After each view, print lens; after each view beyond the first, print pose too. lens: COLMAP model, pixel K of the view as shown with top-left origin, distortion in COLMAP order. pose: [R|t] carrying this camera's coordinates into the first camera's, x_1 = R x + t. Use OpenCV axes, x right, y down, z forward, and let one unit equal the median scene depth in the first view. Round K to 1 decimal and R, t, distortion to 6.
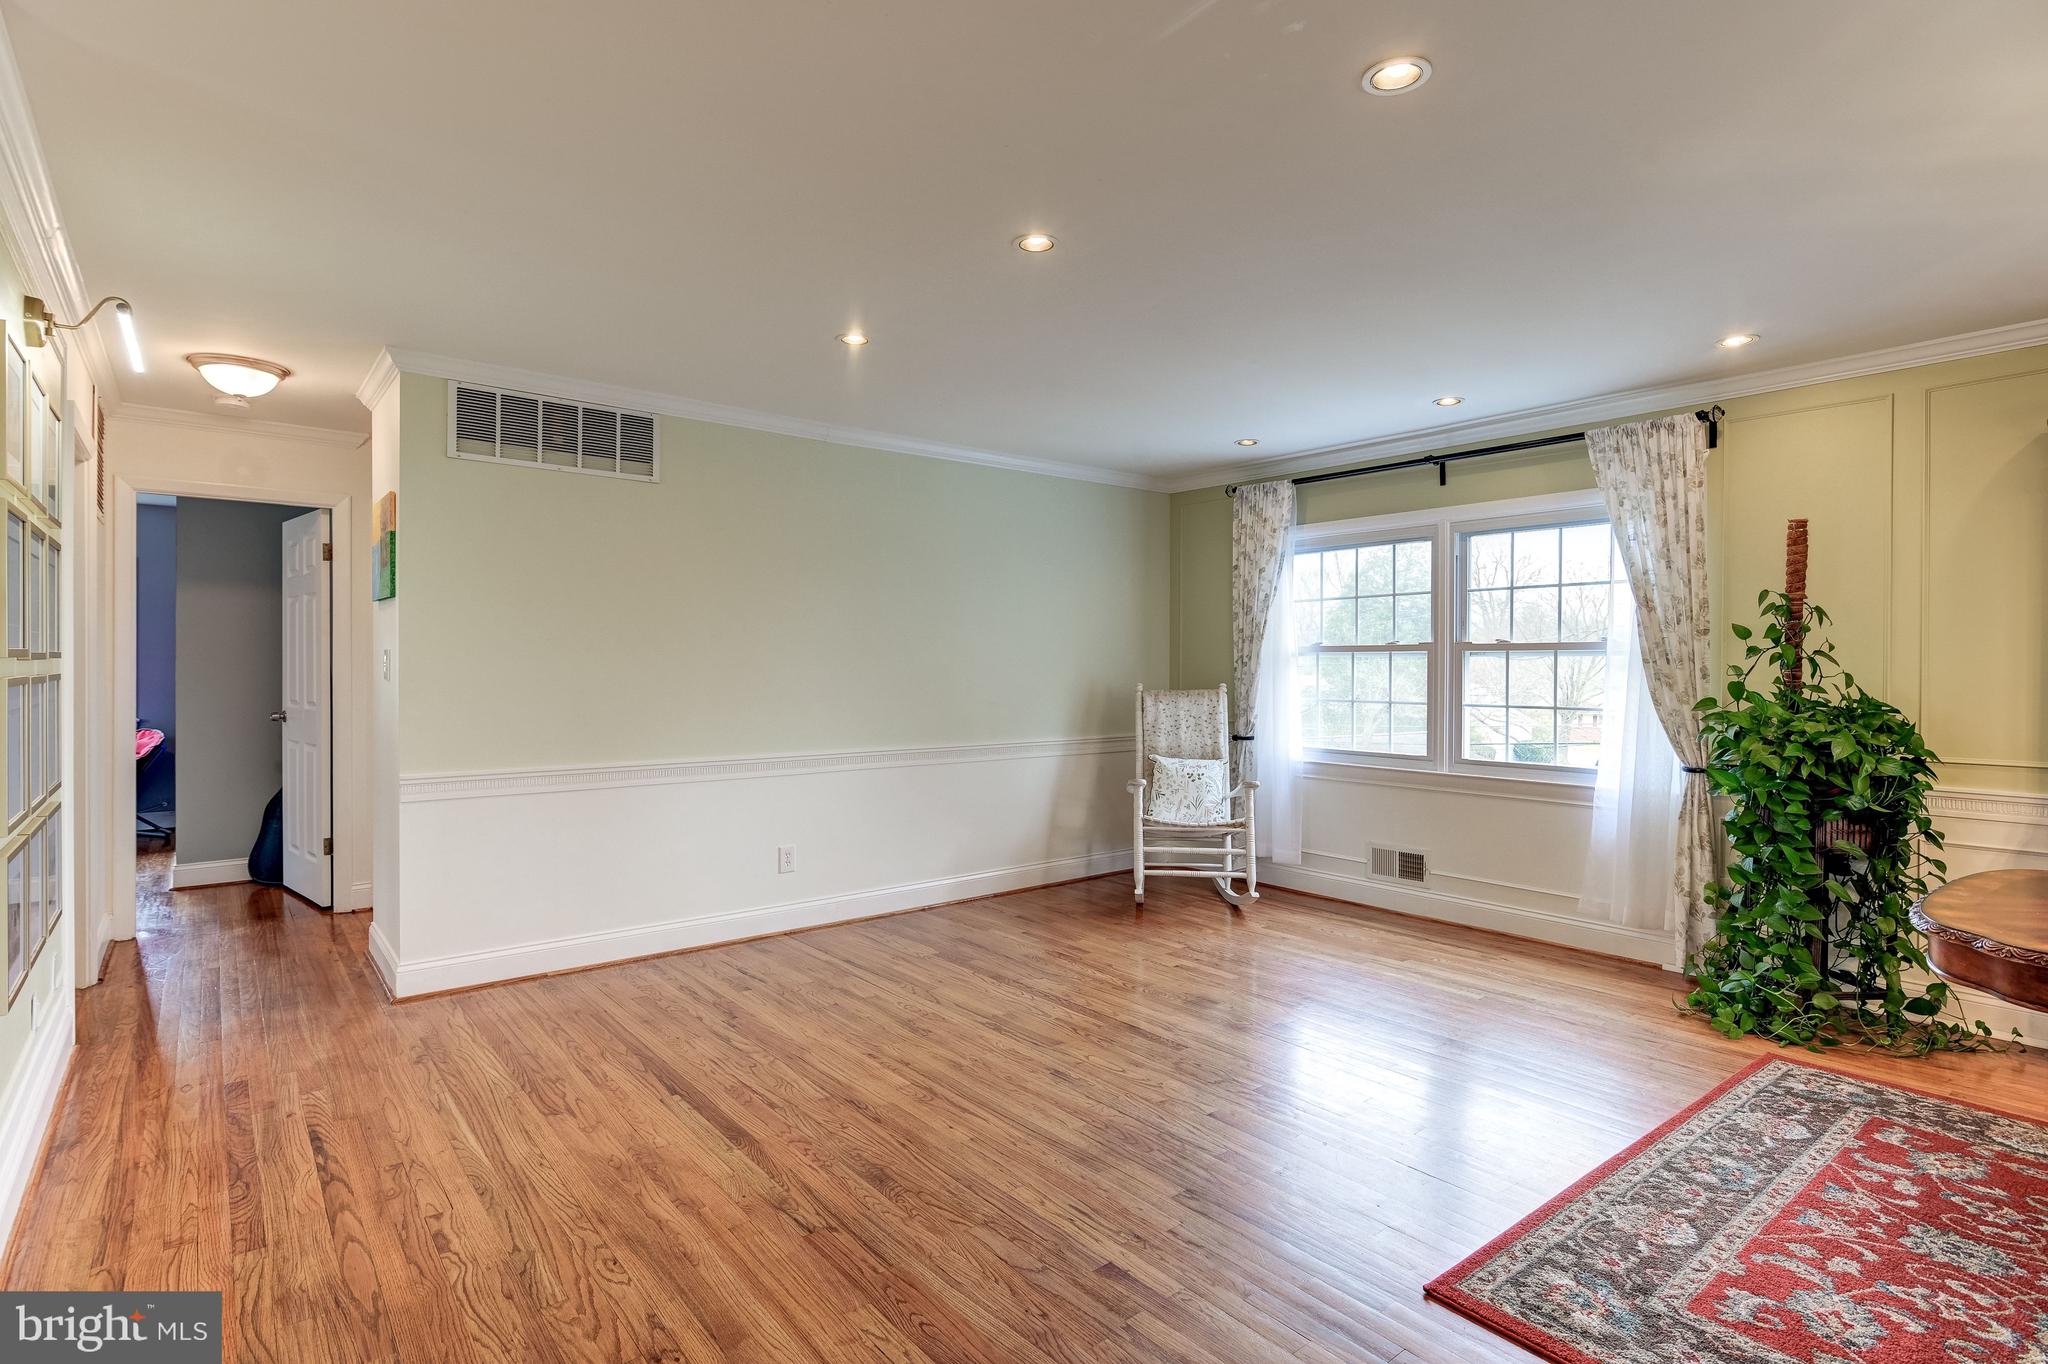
lens RADIAL K [[1016.0, 0, 1022.1], [0, 1016.0, 670.6], [0, 0, 1]] dist [-0.005058, 0.000107]
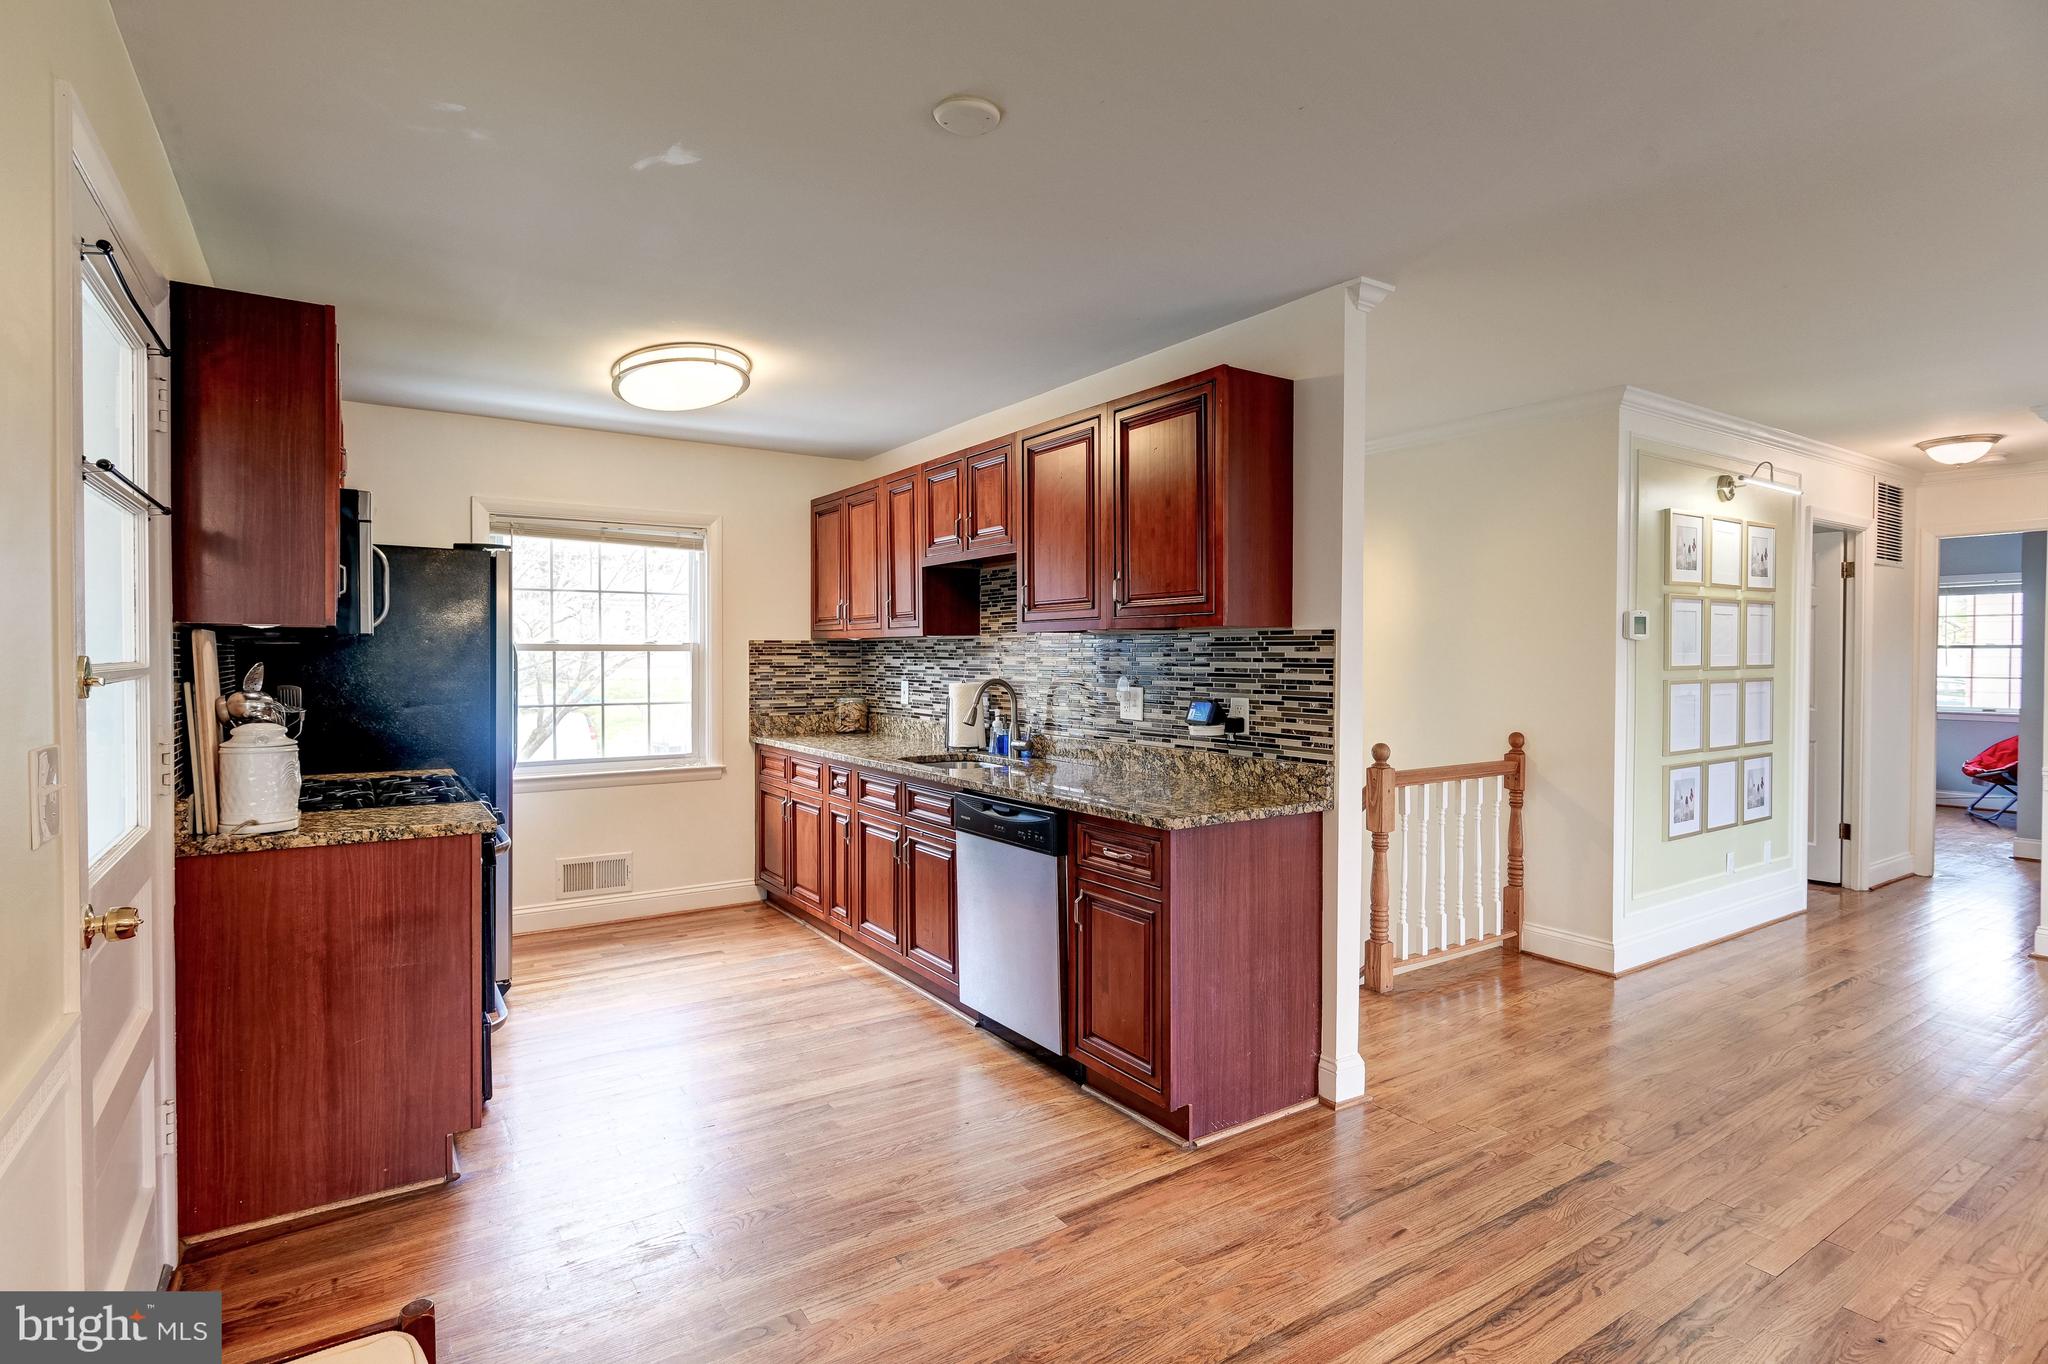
lens RADIAL K [[1016.0, 0, 1017.8], [0, 1016.0, 671.1], [0, 0, 1]] dist [-0.005058, 0.000107]
pose [[-0.096386, 0.012068, -0.995271, 0.745612], [-0.007084, 0.999893, 0.012810, -0.018020], [0.995319, 0.008286, -0.096290, -0.083928]]
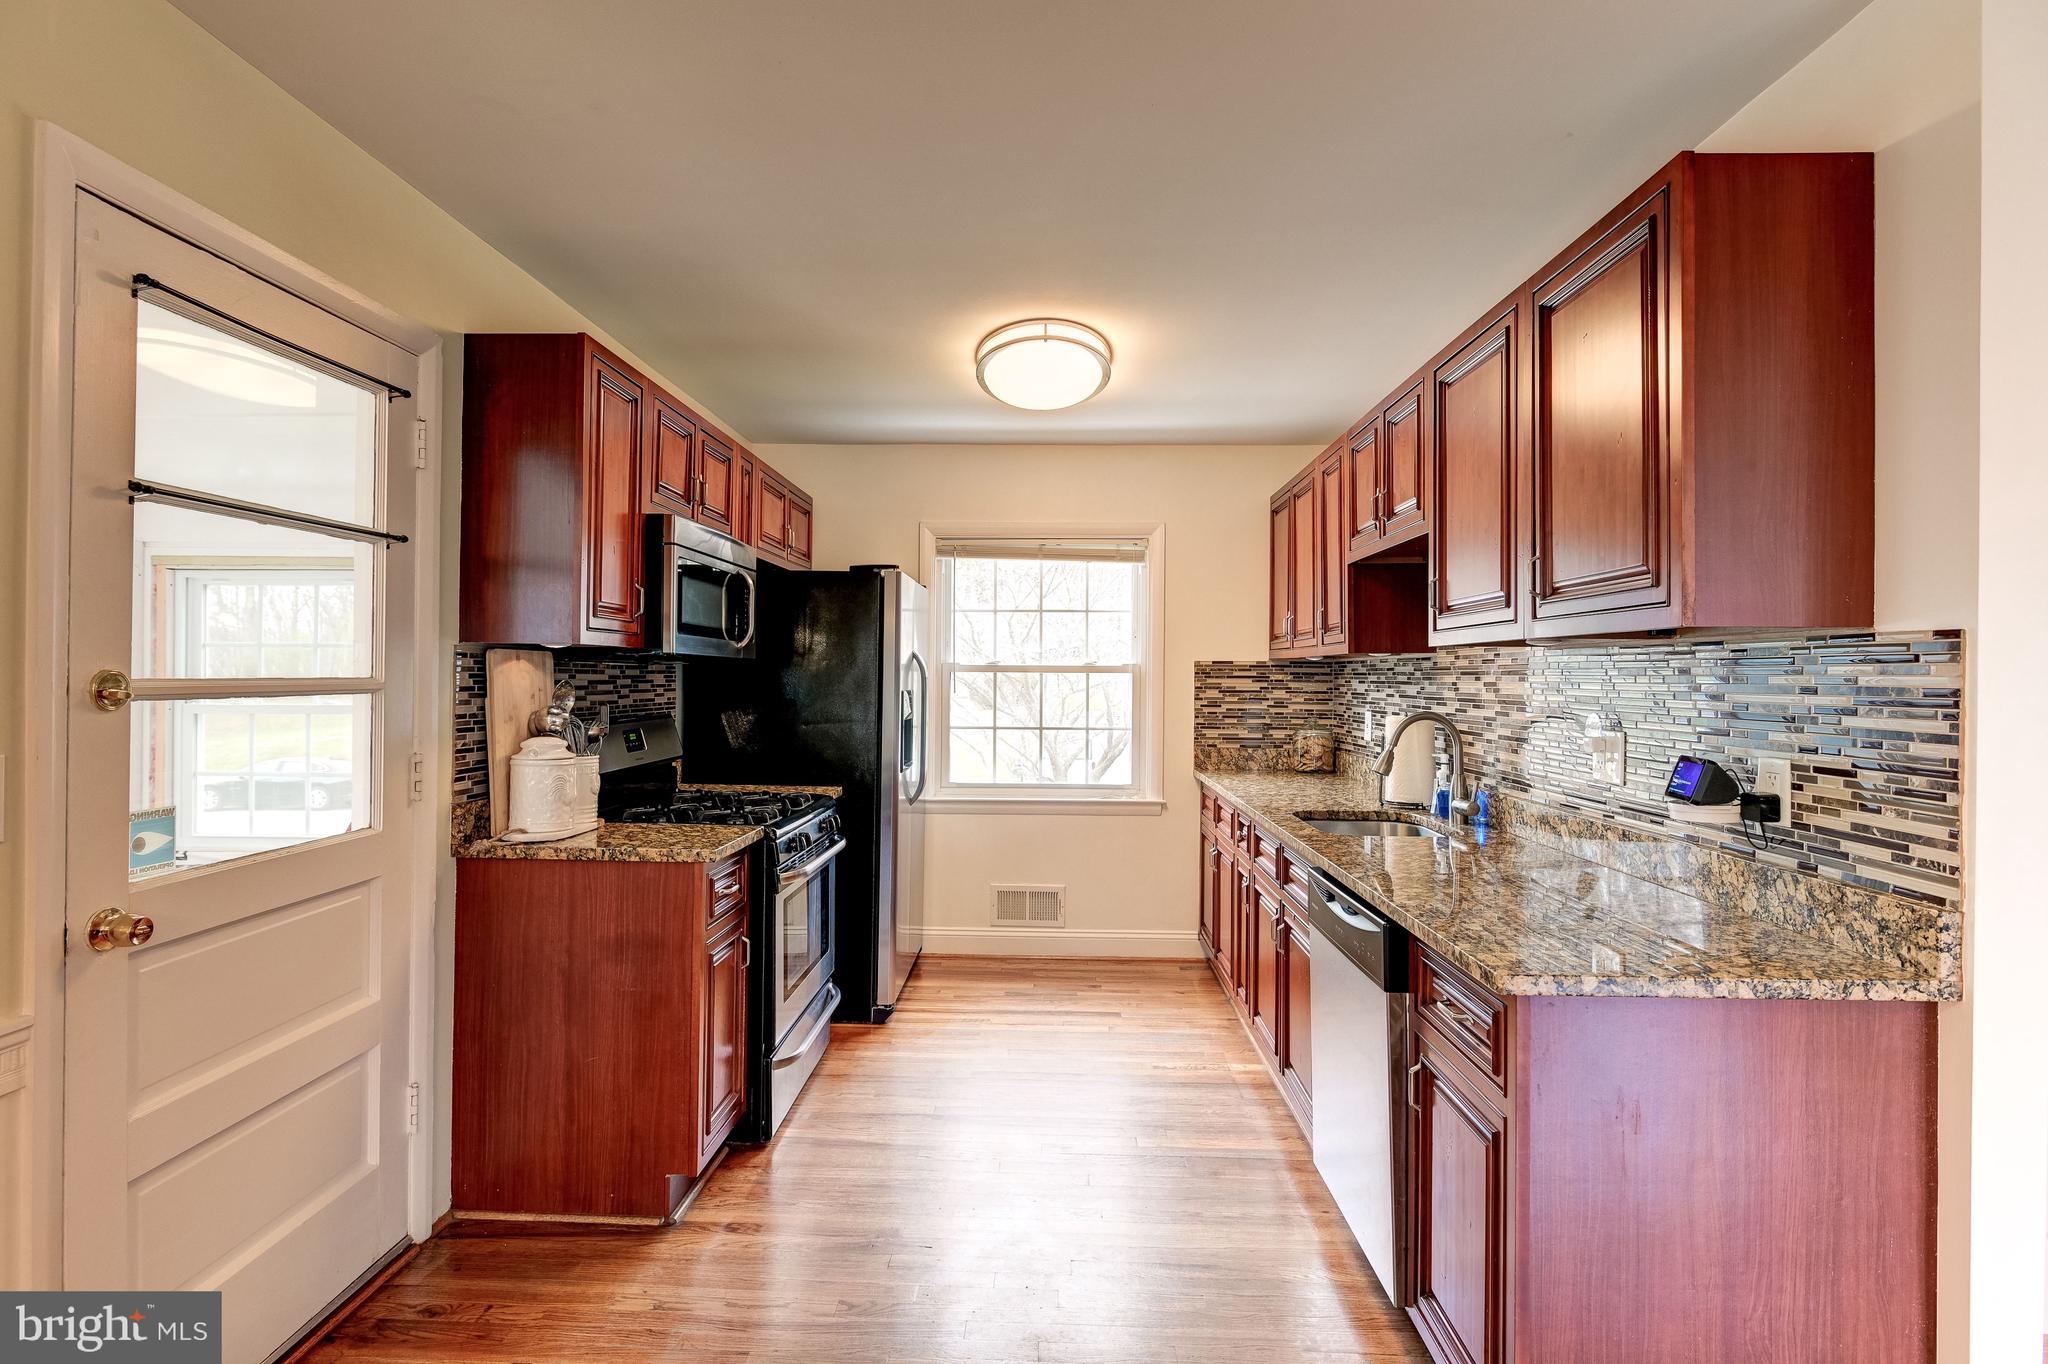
lens RADIAL K [[1016.0, 0, 1020.7], [0, 1016.0, 669.8], [0, 0, 1]] dist [-0.005058, 0.000107]
pose [[-0.657246, -0.013114, -0.753562, 0.423565], [-0.014108, 0.999887, -0.005097, -0.020120], [0.753544, 0.007281, -0.657357, 0.085987]]
